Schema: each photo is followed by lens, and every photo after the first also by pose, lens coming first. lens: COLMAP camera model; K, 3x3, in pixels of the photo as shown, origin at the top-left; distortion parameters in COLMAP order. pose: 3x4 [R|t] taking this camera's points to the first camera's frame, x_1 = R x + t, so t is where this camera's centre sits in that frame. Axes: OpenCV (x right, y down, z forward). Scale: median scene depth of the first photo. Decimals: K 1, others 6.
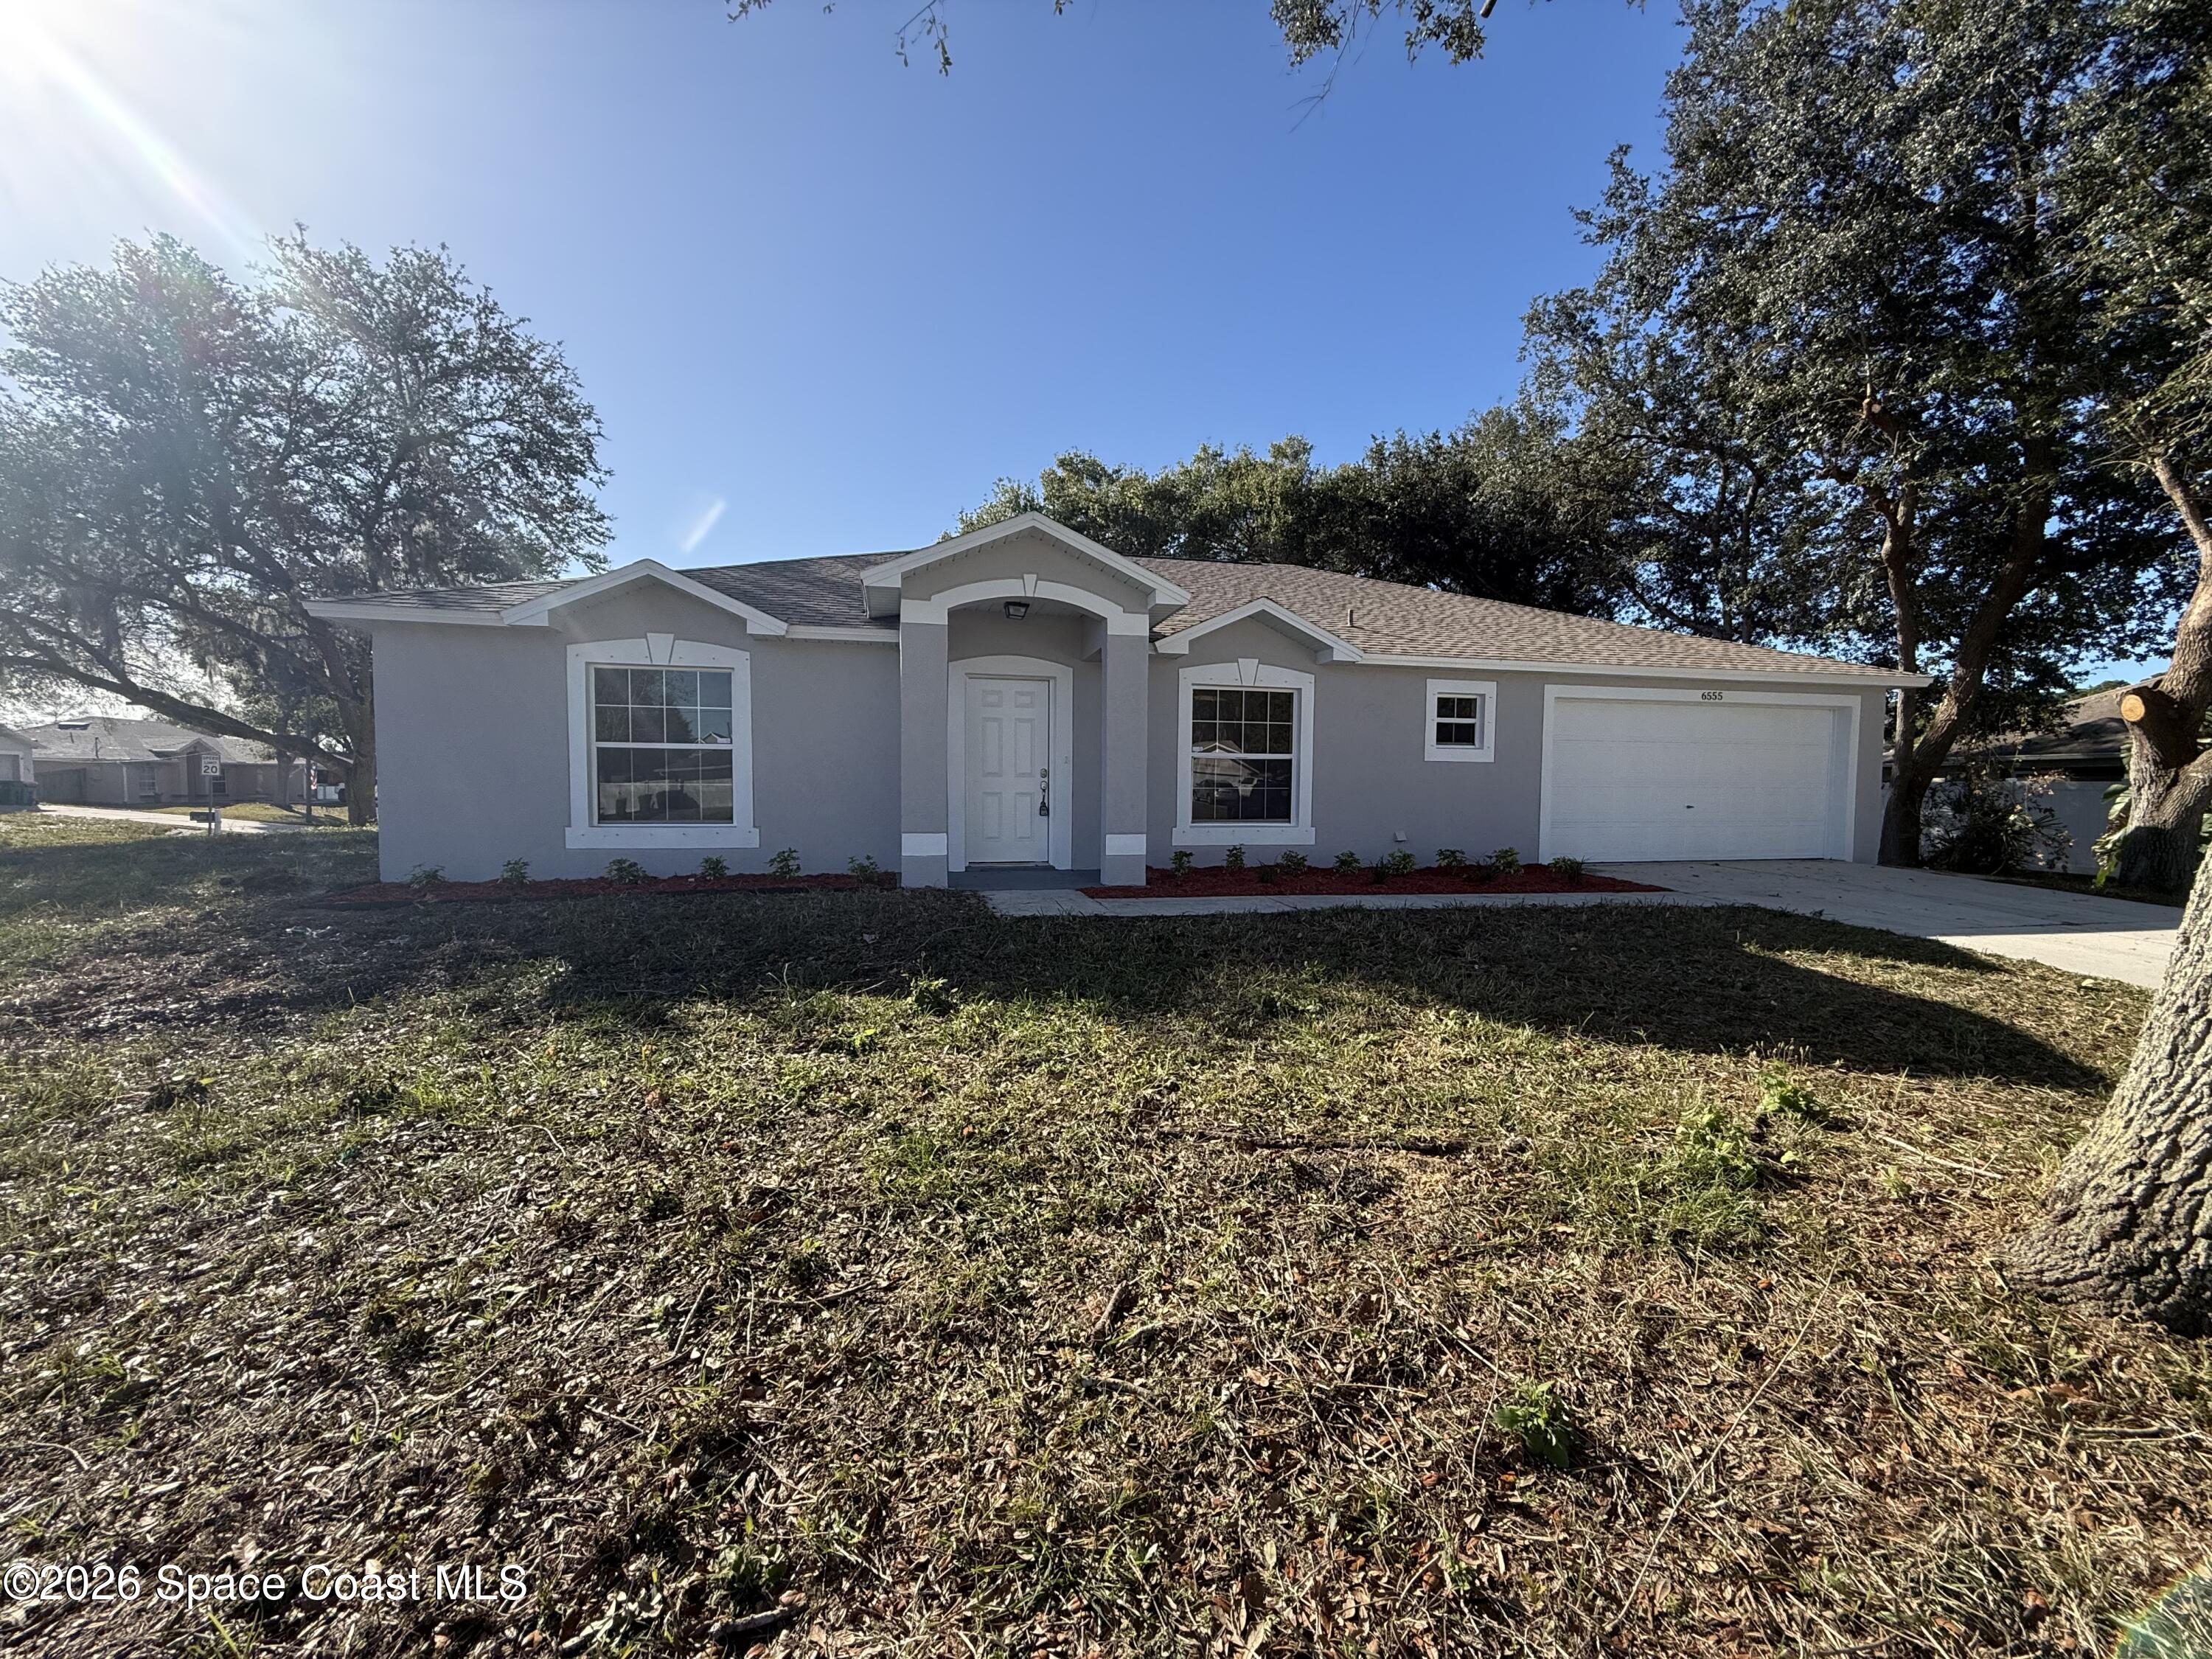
lens RADIAL K [[880.8, 0, 1105.1], [0, 880.8, 831.0], [0, 0, 1]] dist [0.000348, 0.000632]
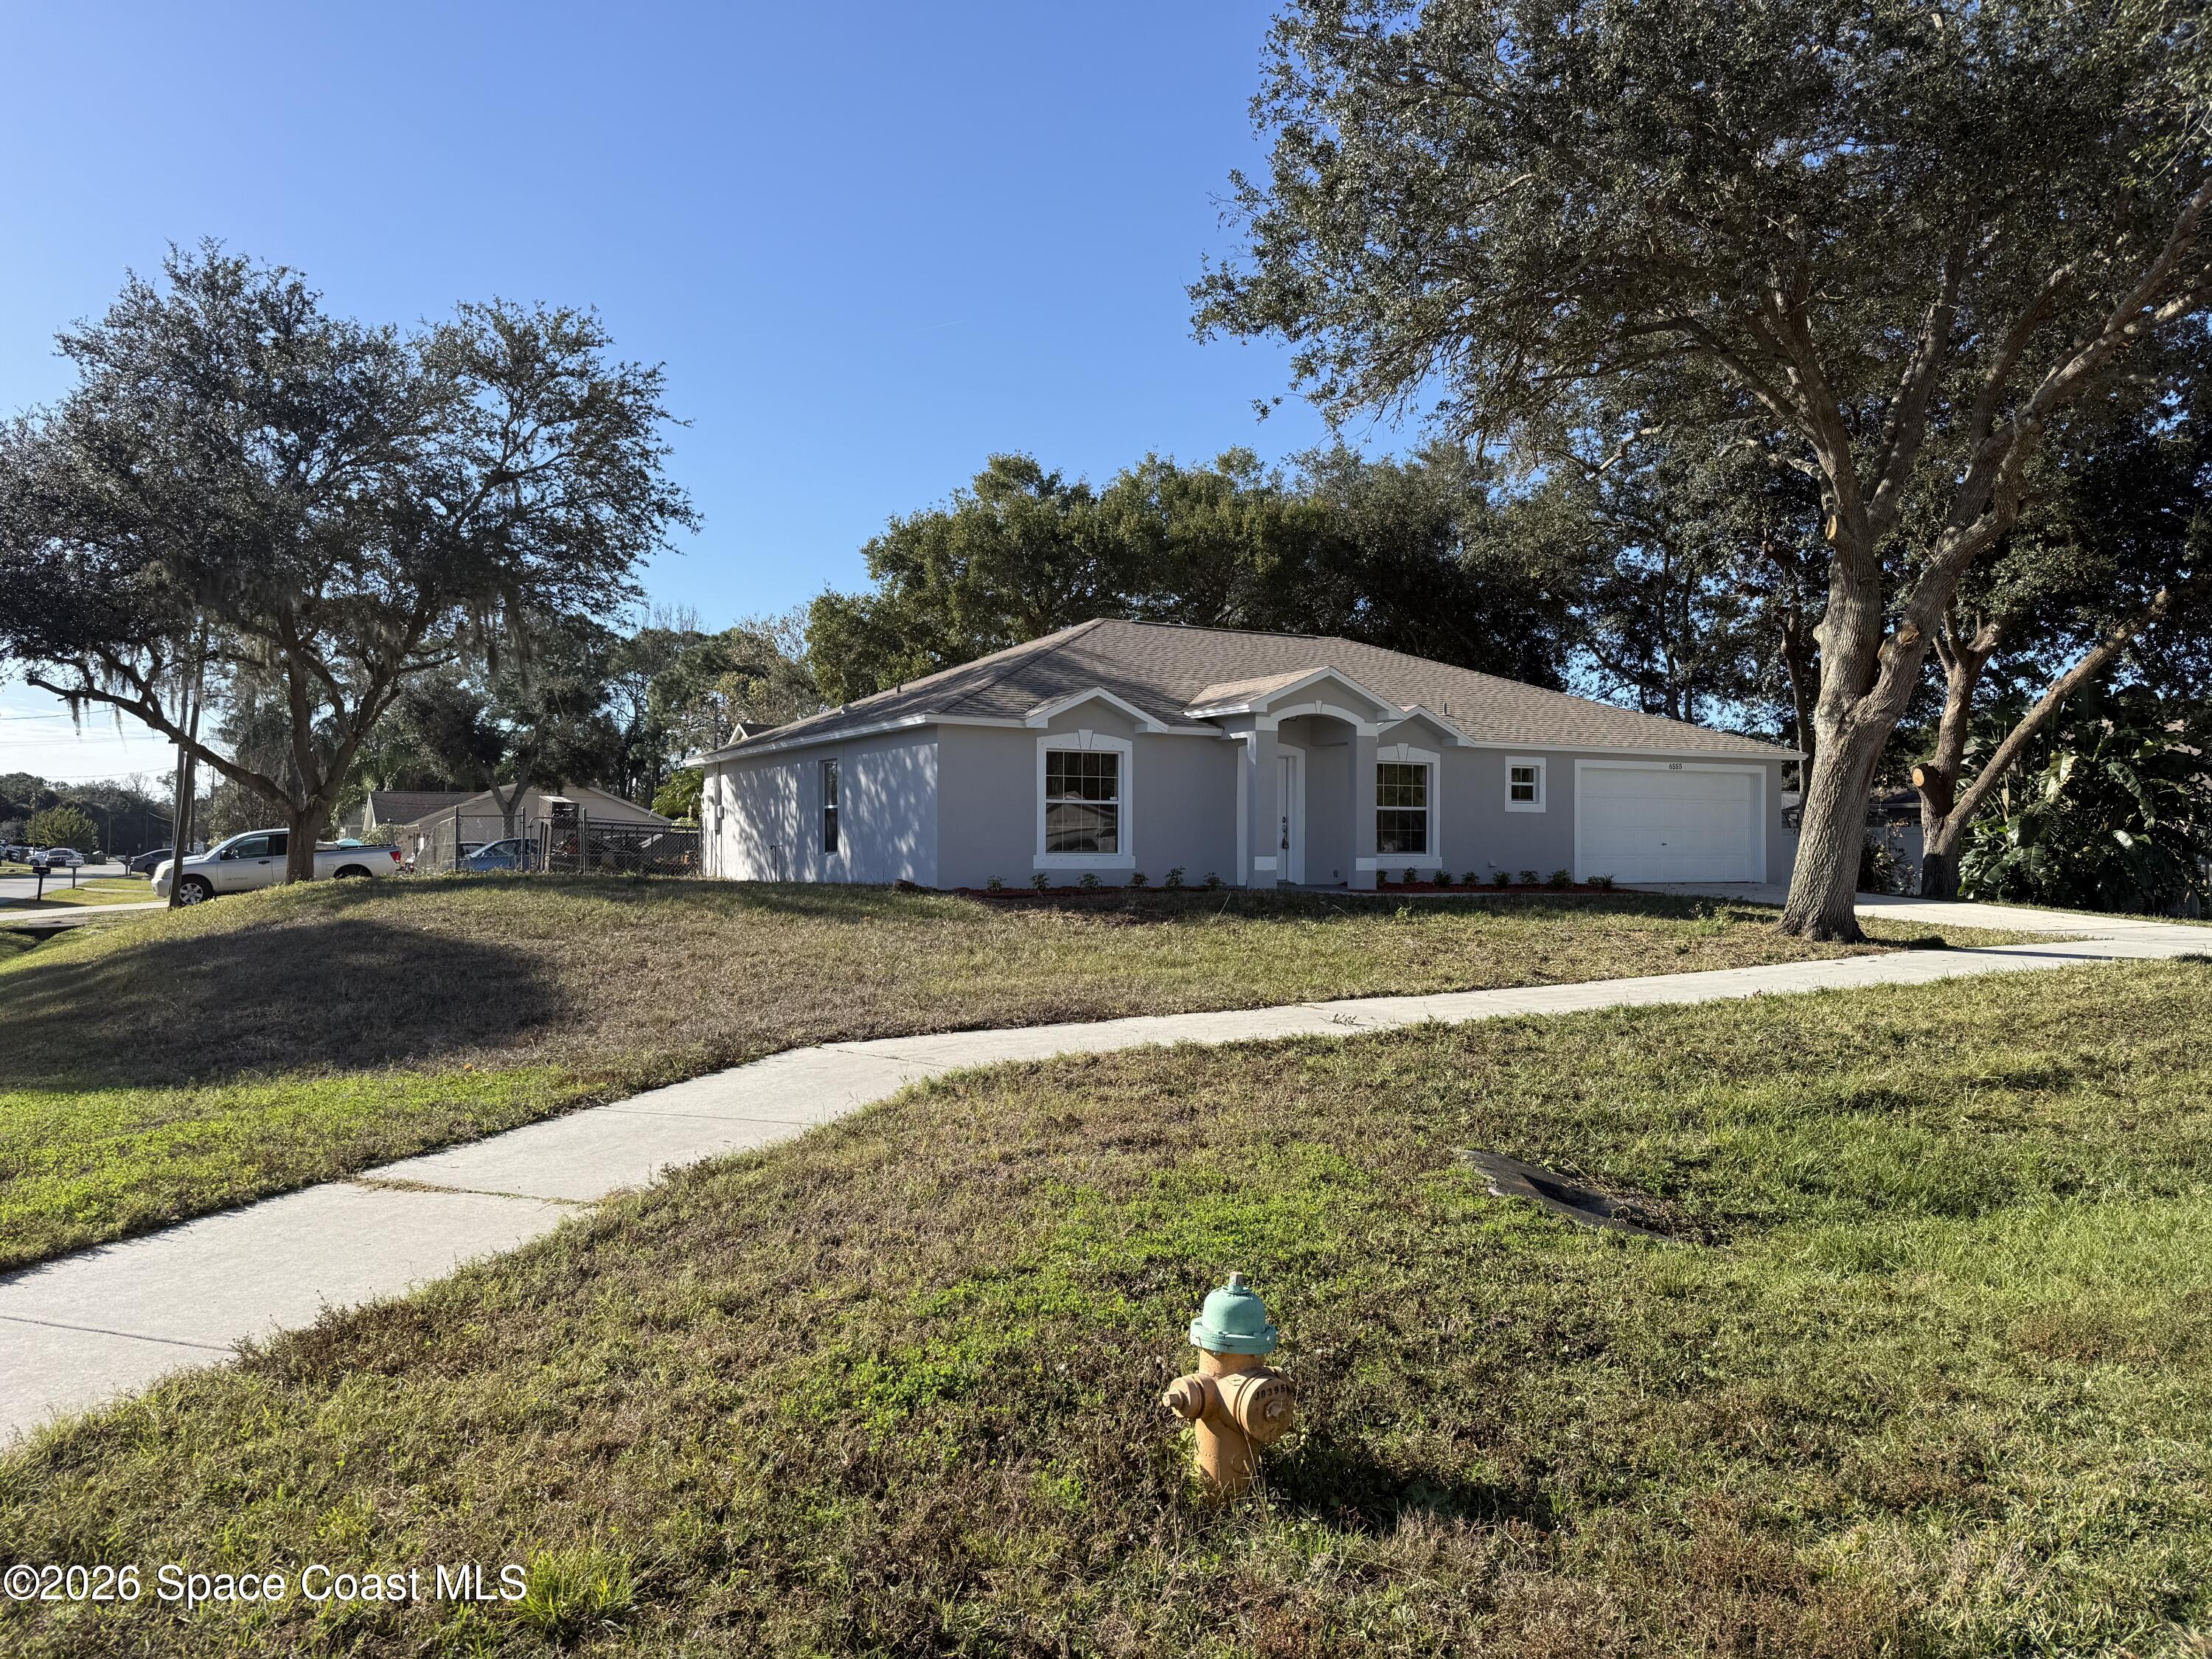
lens RADIAL K [[1549.2, 0, 1094.0], [0, 1549.2, 835.4], [0, 0, 1]] dist [0.063802, -0.078088]
pose [[0.963069, -0.002236, 0.269246, -0.962529], [0.016851, 0.998506, -0.051982, 0.079787], [-0.268727, 0.054599, 0.961668, -1.257330]]
